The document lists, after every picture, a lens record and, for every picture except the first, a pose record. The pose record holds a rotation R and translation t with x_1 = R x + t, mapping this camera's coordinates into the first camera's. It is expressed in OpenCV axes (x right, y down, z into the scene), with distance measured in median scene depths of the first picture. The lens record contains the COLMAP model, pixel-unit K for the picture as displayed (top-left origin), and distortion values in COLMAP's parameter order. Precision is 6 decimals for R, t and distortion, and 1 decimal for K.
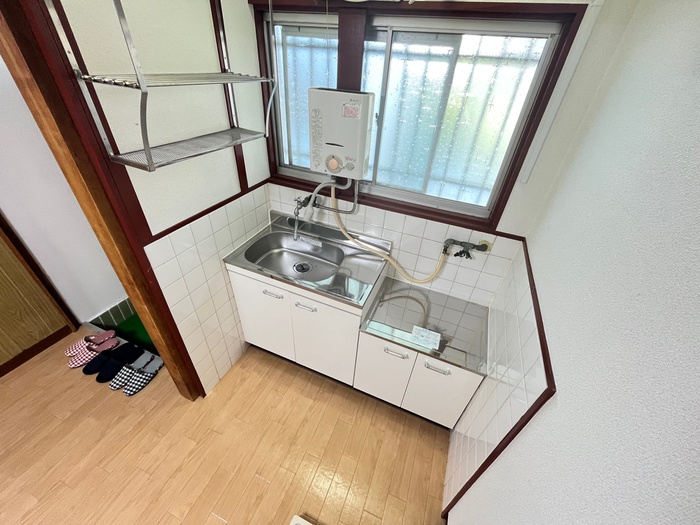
lens RADIAL K [[285.5, 0, 348.3], [0, 285.5, 261.8], [0, 0, 1]] dist [-0.003154, 0.000006]
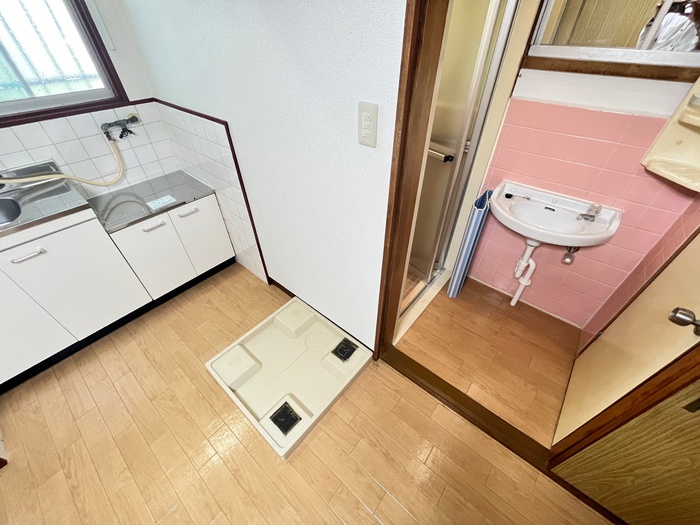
lens RADIAL K [[285.5, 0, 349.8], [0, 285.5, 262.7], [0, 0, 1]] dist [-0.003154, 0.000006]
pose [[0.306473, -0.667654, 0.678464, -0.446900], [0.576338, 0.697417, 0.425963, 0.364757], [-0.757567, 0.260478, 0.598534, -0.246202]]
